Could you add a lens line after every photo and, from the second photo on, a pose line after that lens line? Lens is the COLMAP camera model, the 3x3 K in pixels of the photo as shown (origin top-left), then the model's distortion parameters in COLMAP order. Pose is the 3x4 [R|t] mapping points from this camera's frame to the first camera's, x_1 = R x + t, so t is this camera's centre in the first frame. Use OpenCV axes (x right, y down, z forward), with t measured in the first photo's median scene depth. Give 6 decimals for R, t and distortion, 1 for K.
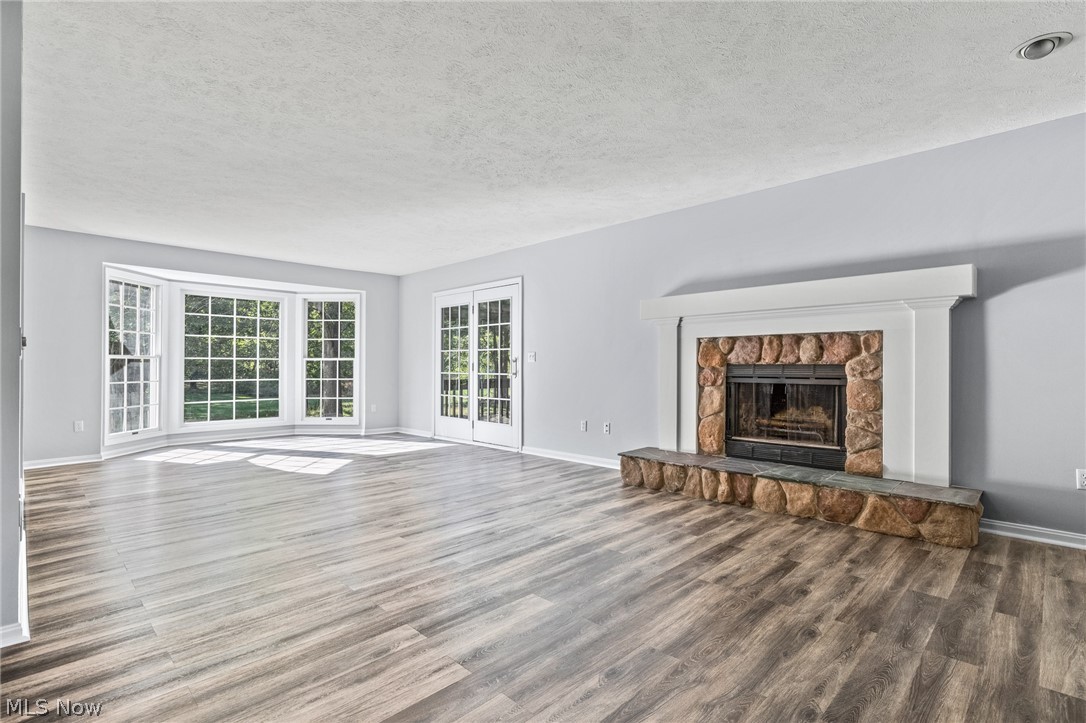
lens RADIAL K [[522.9, 0, 546.8], [0, 522.9, 366.1], [0, 0, 1]] dist [0.003416, 0.000300]
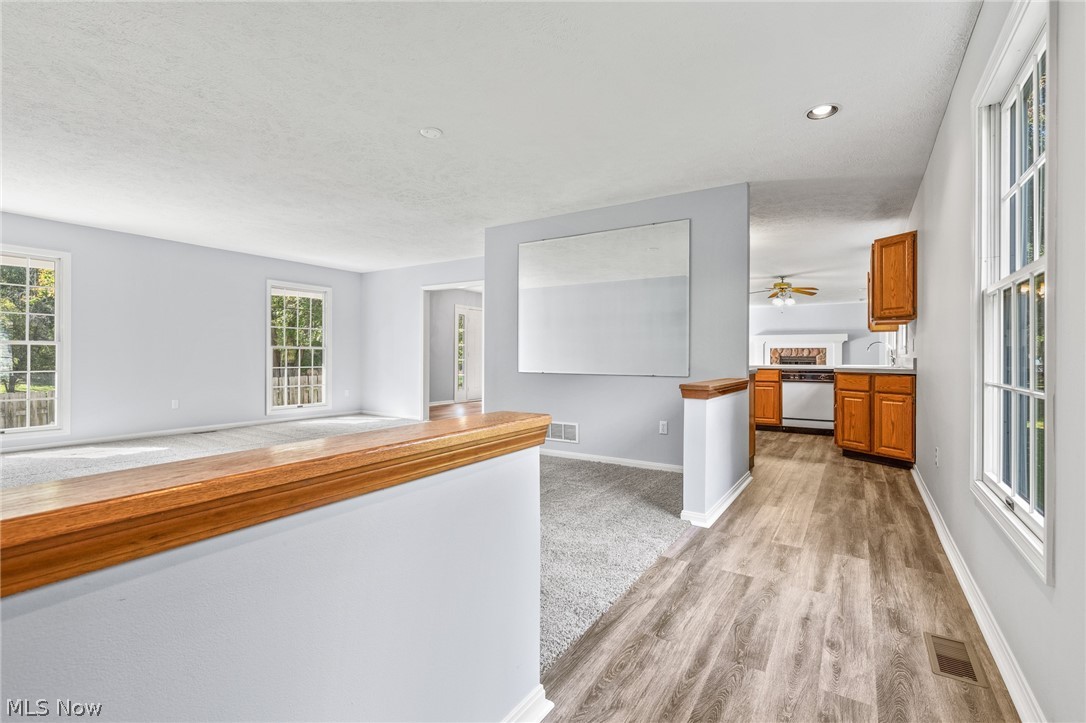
lens RADIAL K [[495.4, 0, 539.0], [0, 495.4, 357.7], [0, 0, 1]] dist [-0.000312, -0.000039]
pose [[0.982437, -0.002715, 0.186573, -1.908118], [0.001624, 0.999981, 0.005998, -0.017970], [-0.186586, -0.005590, 0.982423, -1.978571]]
